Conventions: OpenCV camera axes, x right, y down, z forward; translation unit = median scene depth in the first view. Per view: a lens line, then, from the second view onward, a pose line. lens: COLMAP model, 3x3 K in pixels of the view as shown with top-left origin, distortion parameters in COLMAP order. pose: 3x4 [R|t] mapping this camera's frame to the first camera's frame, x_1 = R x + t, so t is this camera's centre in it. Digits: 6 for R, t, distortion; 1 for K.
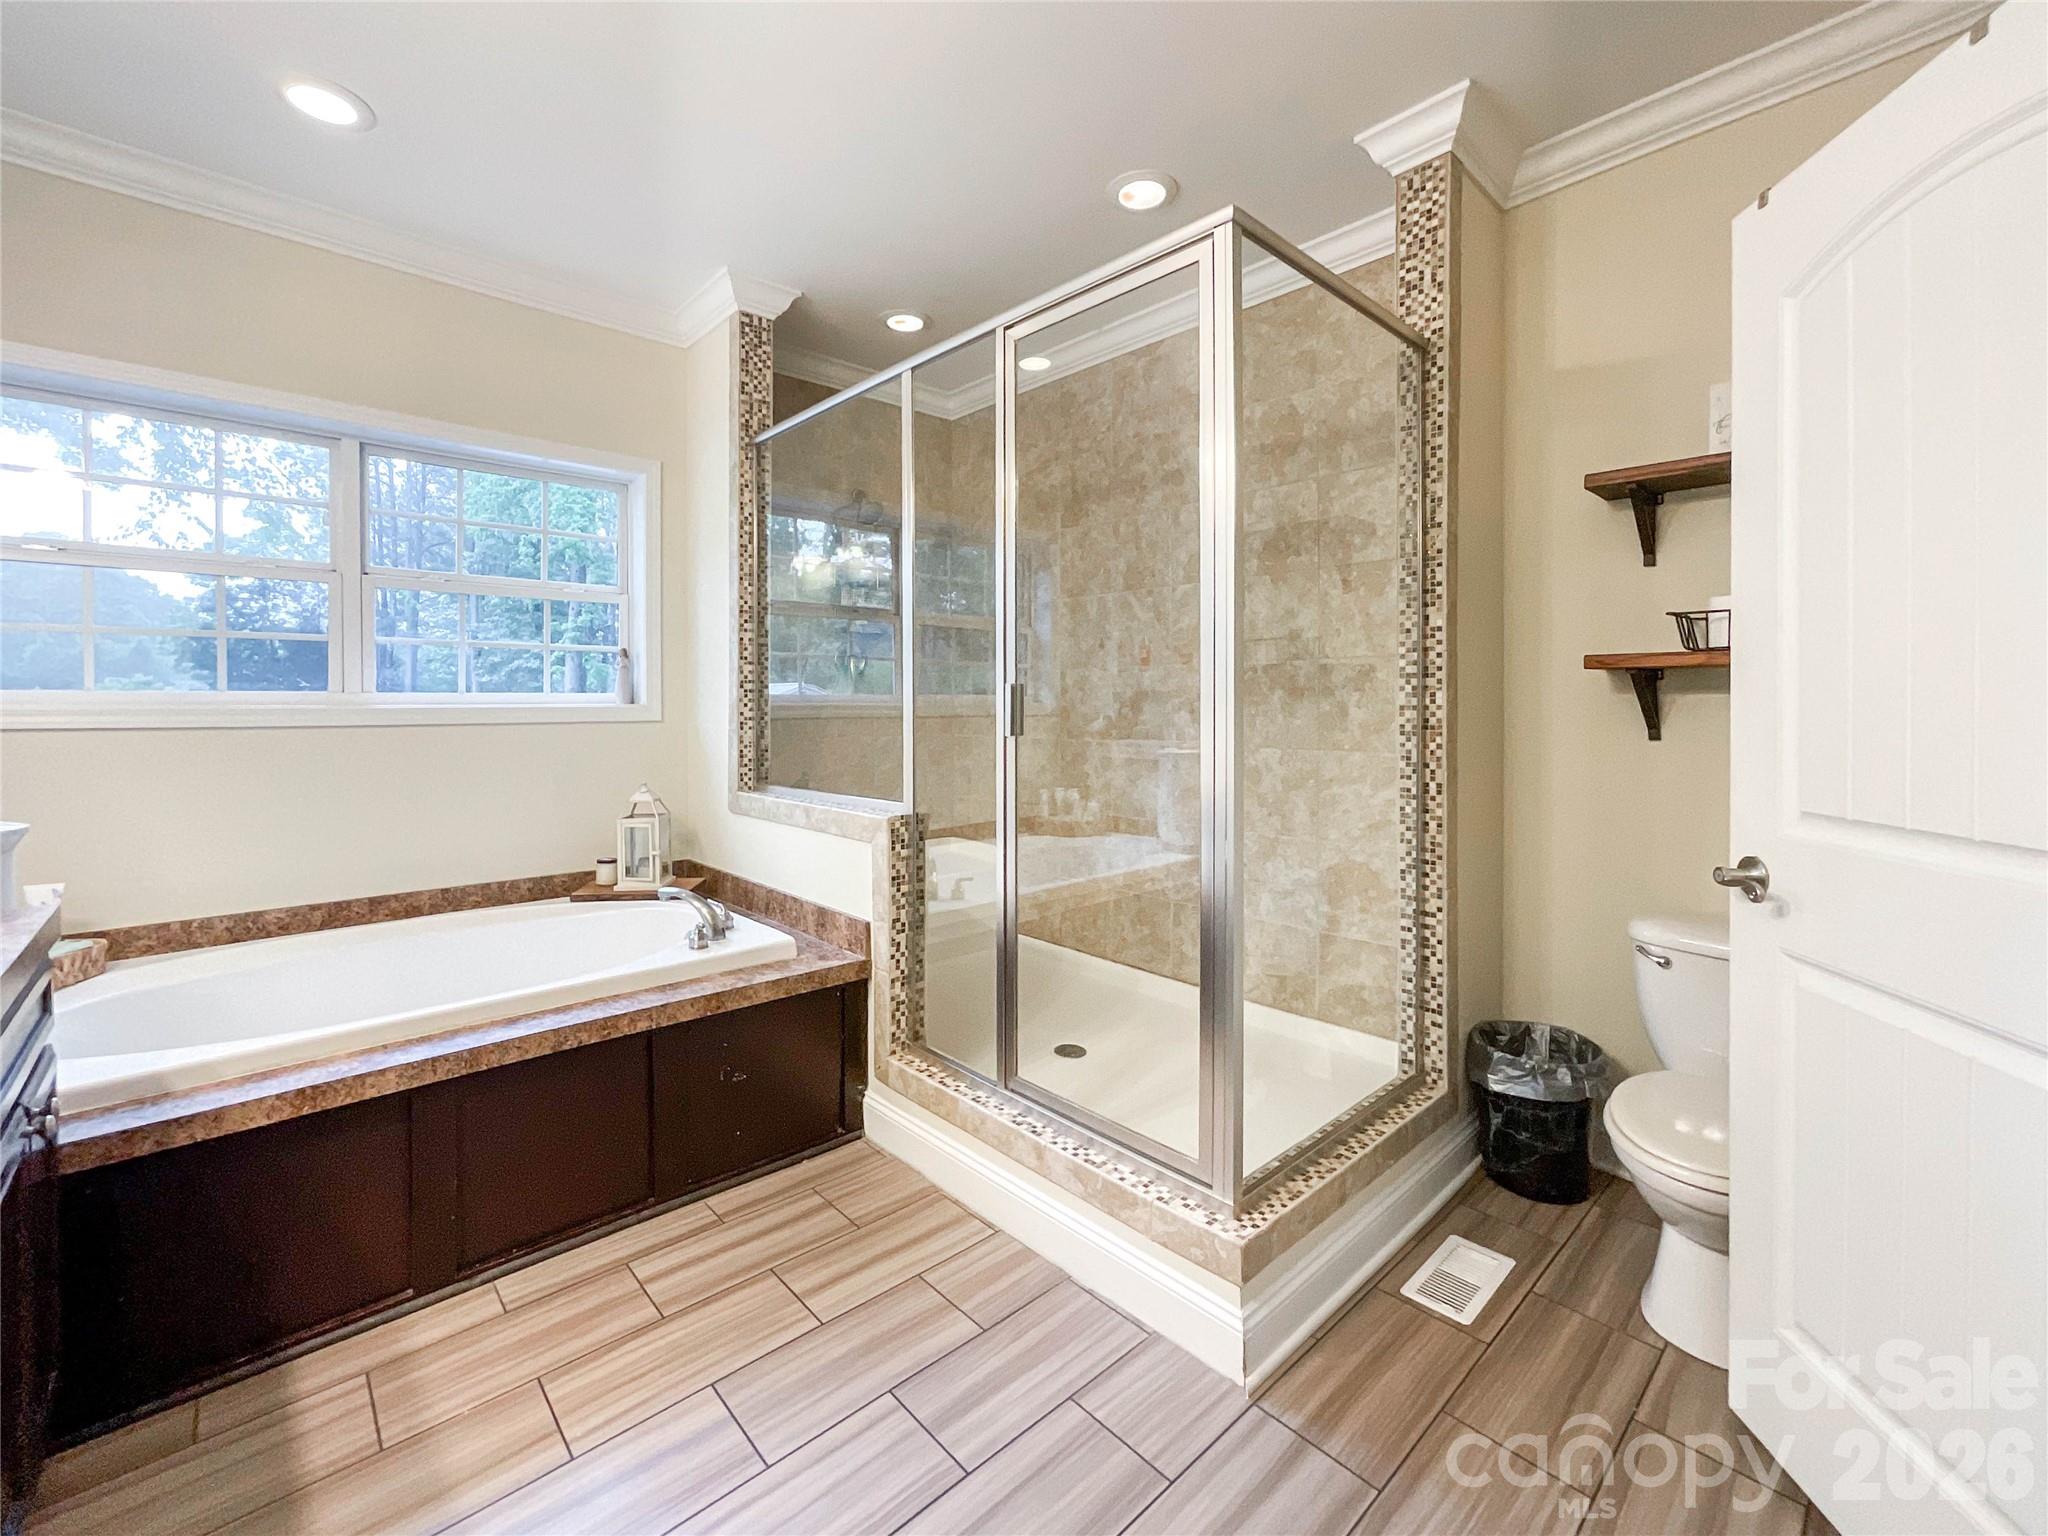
lens RADIAL K [[849.4, 0, 1018.8], [0, 849.4, 708.6], [0, 0, 1]] dist [-0.025165, 0.014513]
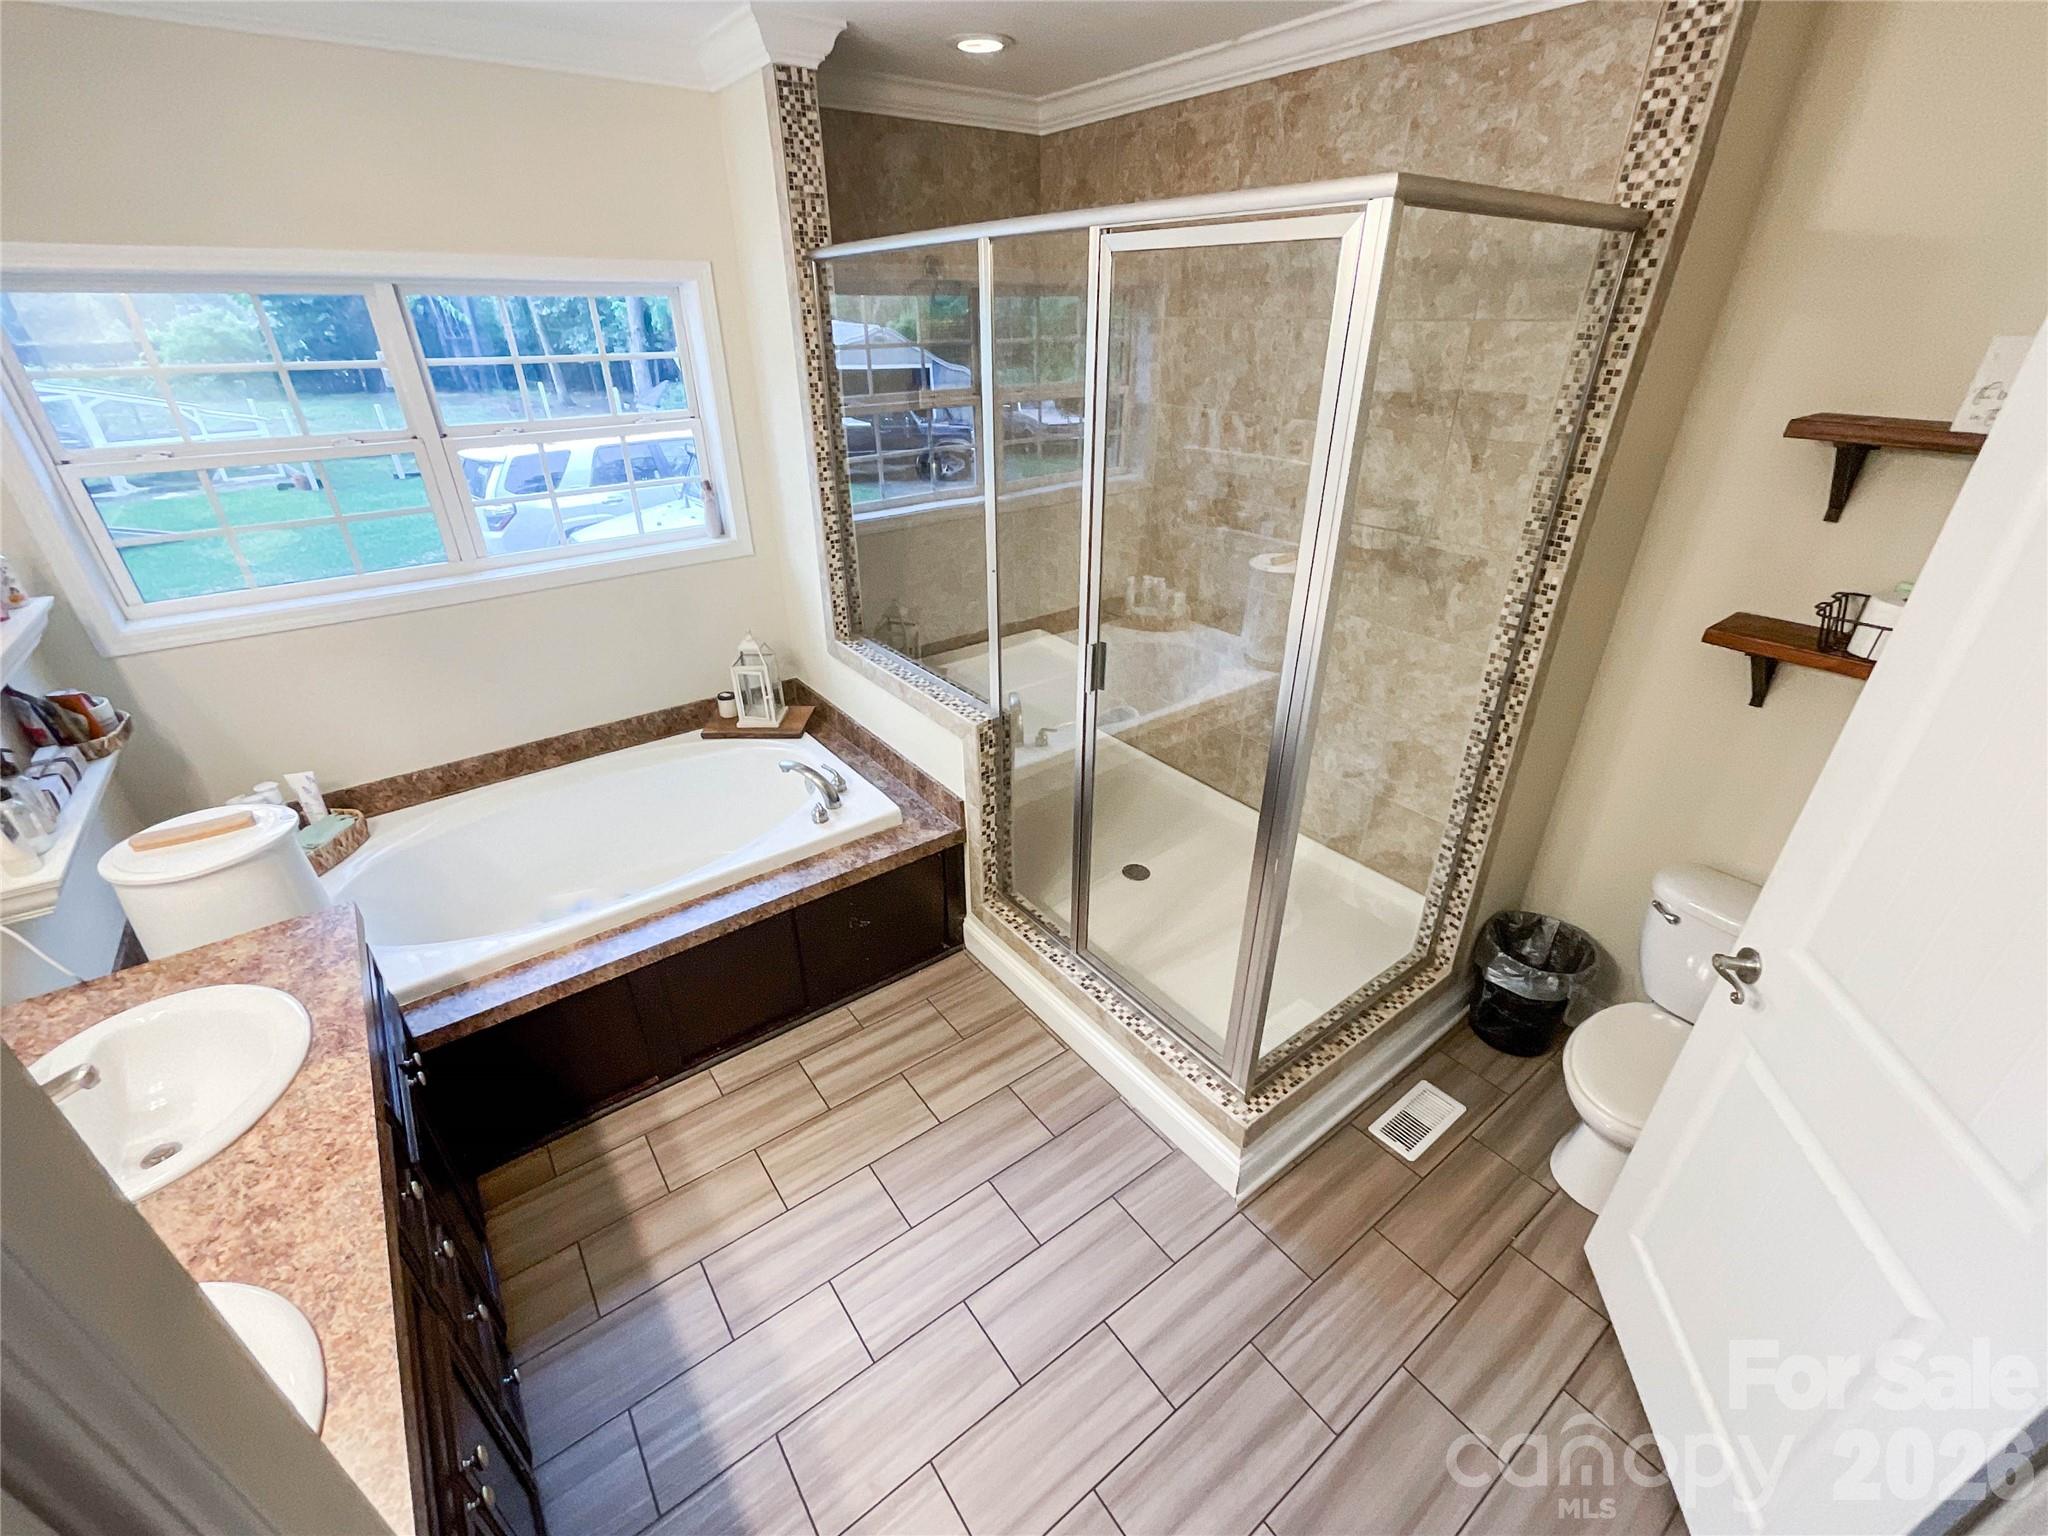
lens RADIAL K [[849.6, 0, 1023.6], [0, 849.6, 758.6], [0, 0, 1]] dist [-0.021034, 0.013065]
pose [[0.995143, 0.043209, -0.088448, 0.003500], [0.002250, 0.888294, 0.459269, -0.346701], [0.098412, -0.457238, 0.883883, 0.026383]]
